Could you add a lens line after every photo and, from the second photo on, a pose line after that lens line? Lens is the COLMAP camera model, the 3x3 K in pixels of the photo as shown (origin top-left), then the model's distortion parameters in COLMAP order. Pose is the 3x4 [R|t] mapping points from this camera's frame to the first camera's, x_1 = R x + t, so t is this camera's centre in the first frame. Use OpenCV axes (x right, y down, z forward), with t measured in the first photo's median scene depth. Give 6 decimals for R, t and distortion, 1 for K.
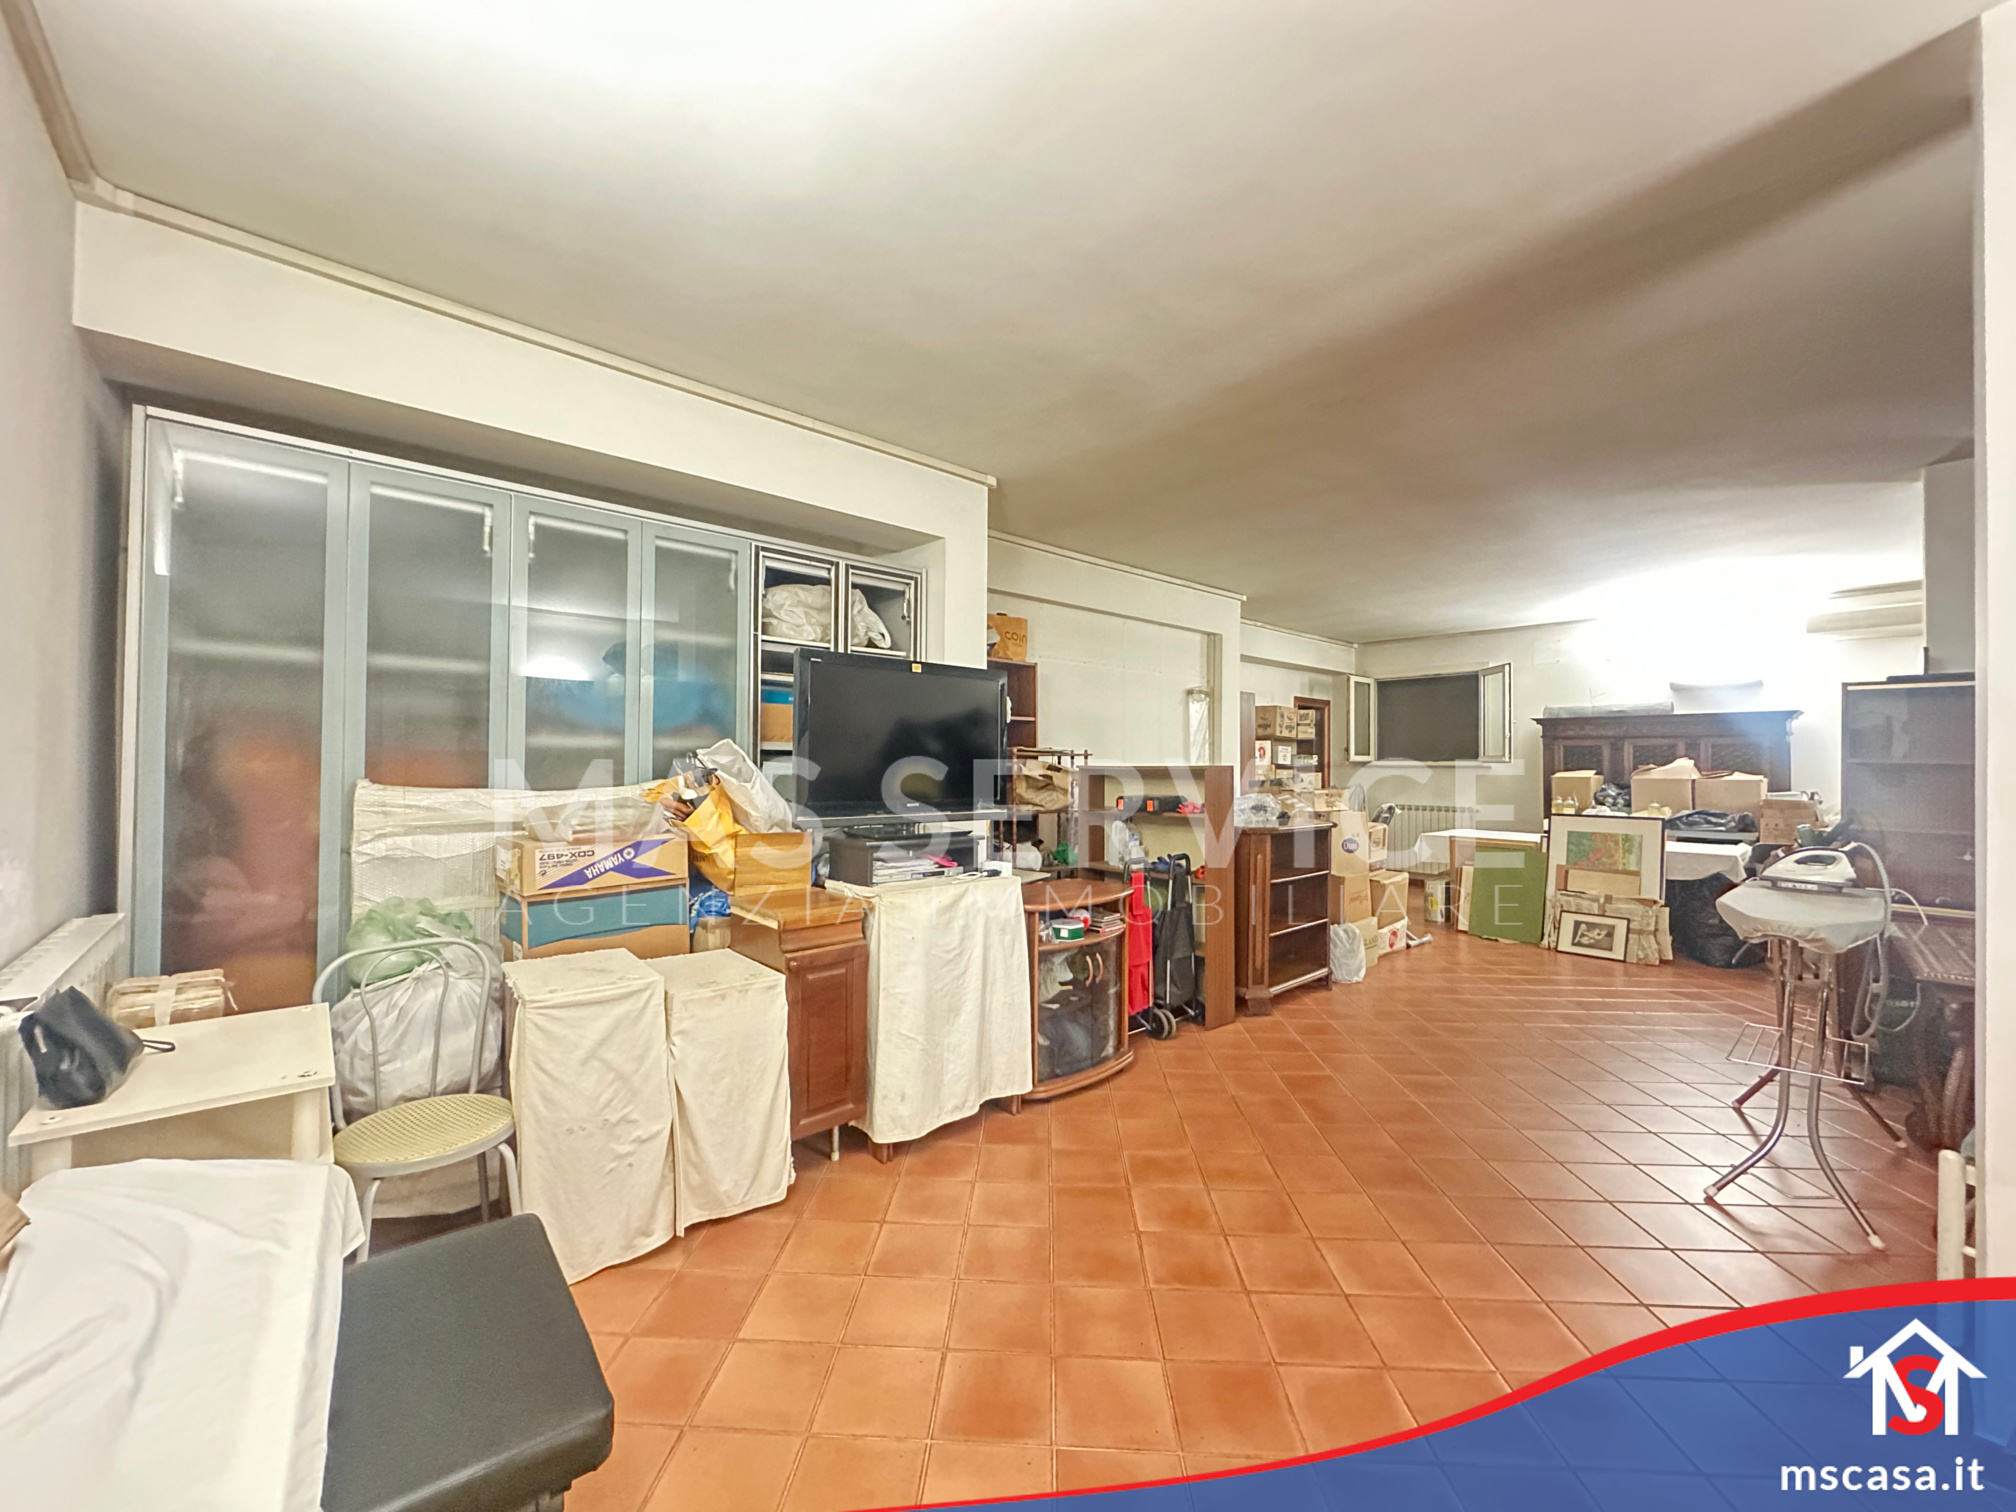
lens RADIAL K [[806.3, 0, 1010.1], [0, 806.3, 759.4], [0, 0, 1]] dist [-0.004919, 0.000350]
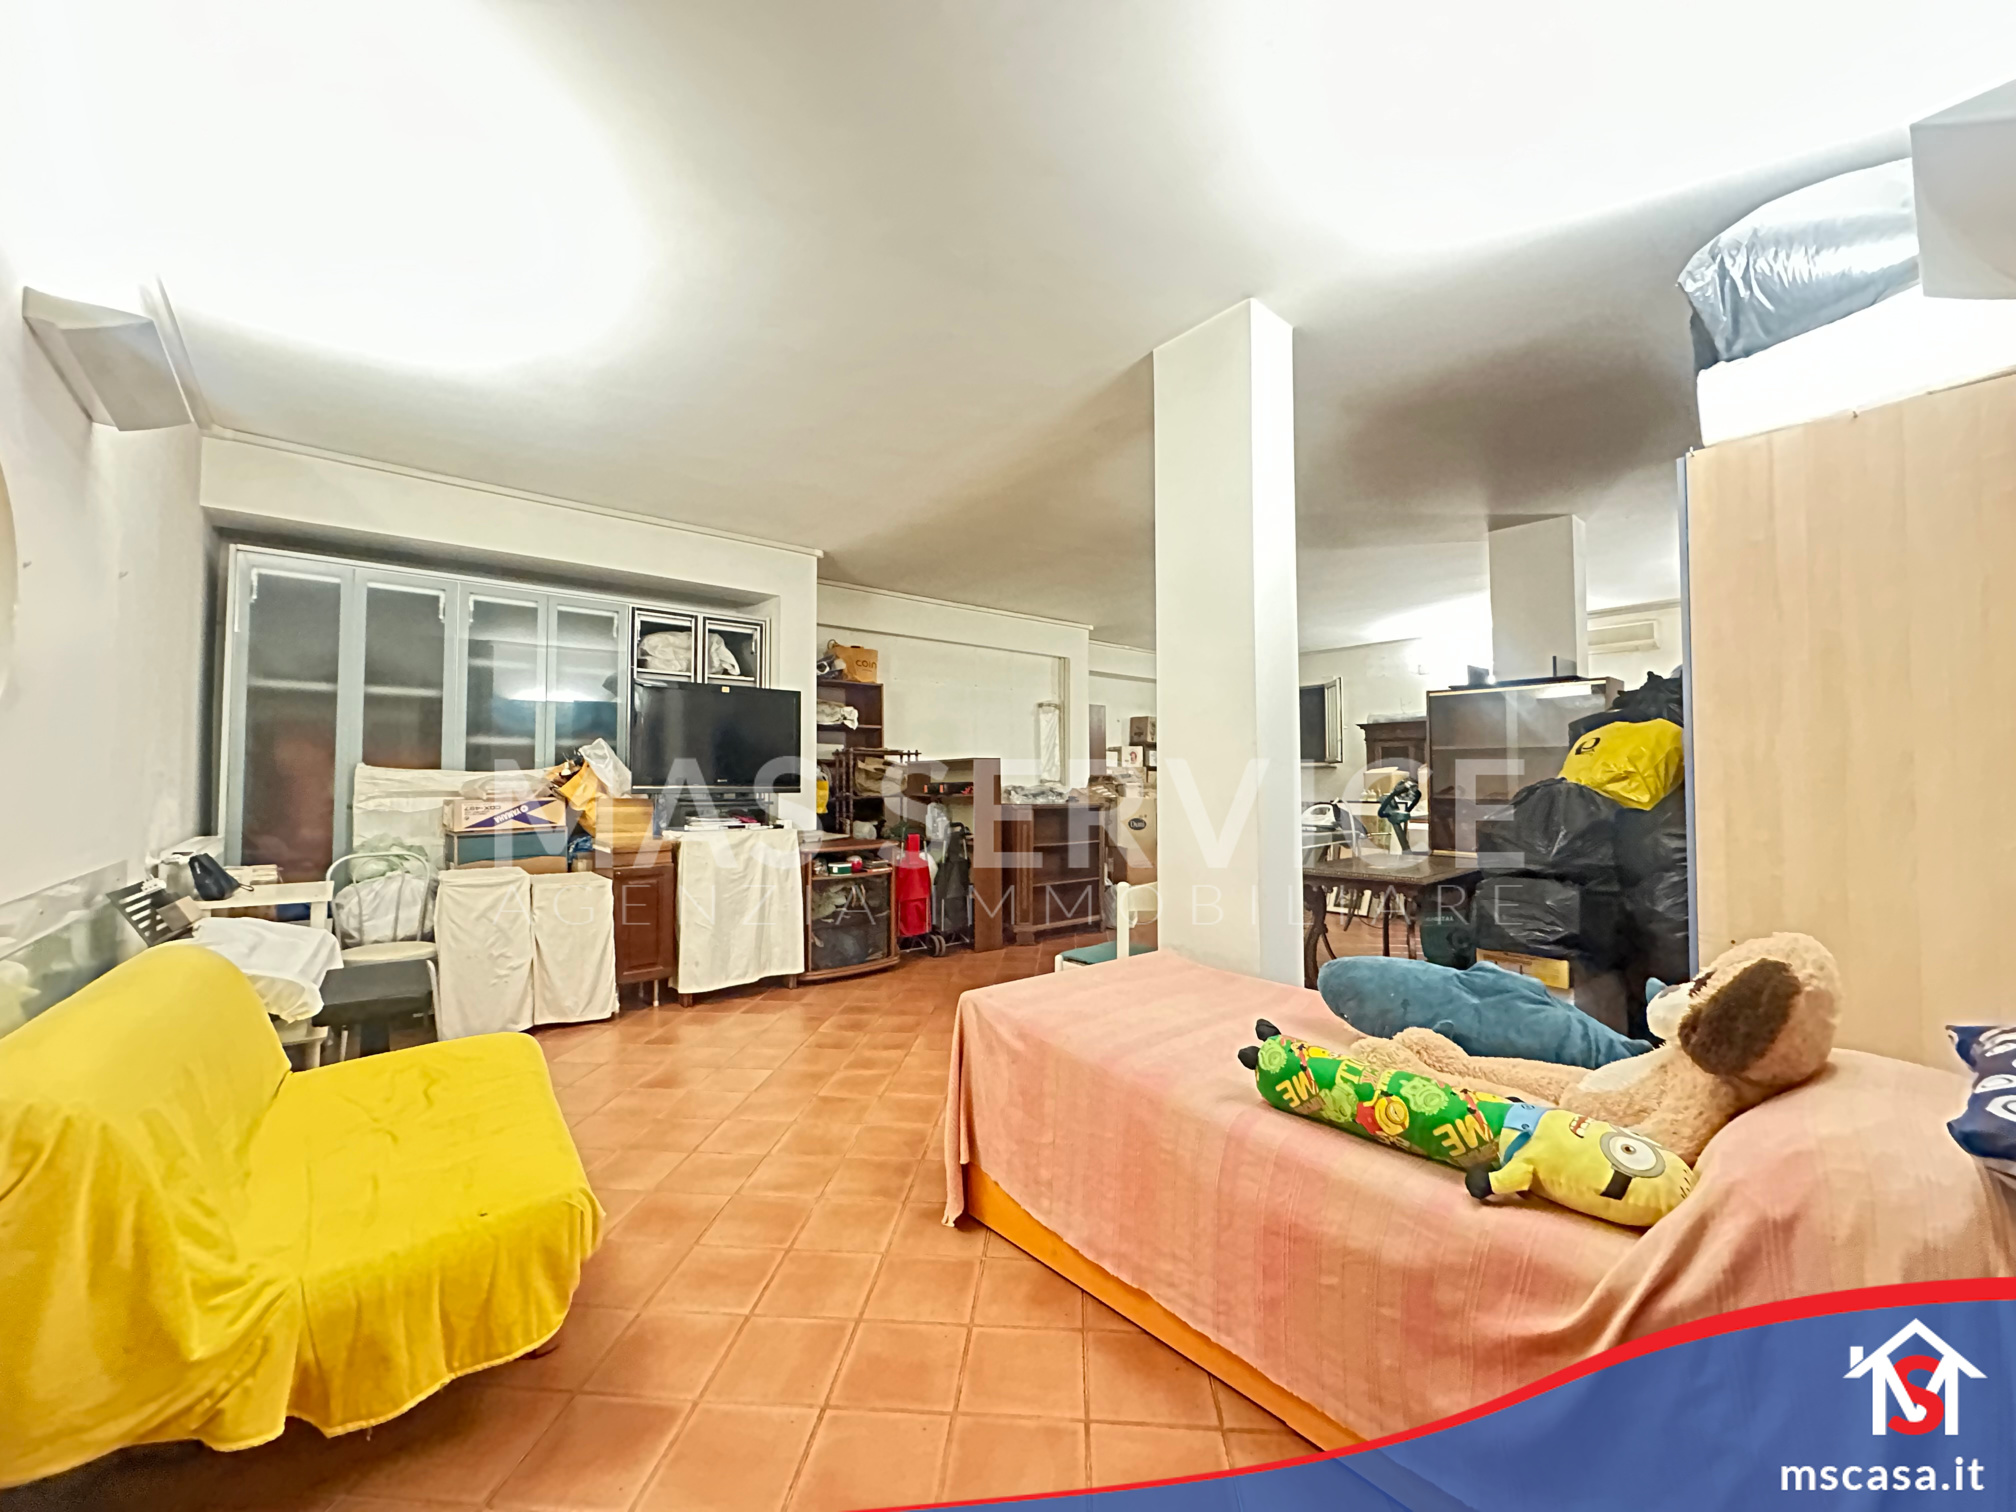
lens RADIAL K [[806.3, 0, 1008.7], [0, 806.3, 756.2], [0, 0, 1]] dist [-0.004919, 0.000350]
pose [[0.999526, -0.010913, -0.028778, 0.503877], [0.010170, 0.999614, -0.025849, 0.060869], [0.029049, 0.025544, 0.999252, -0.535344]]
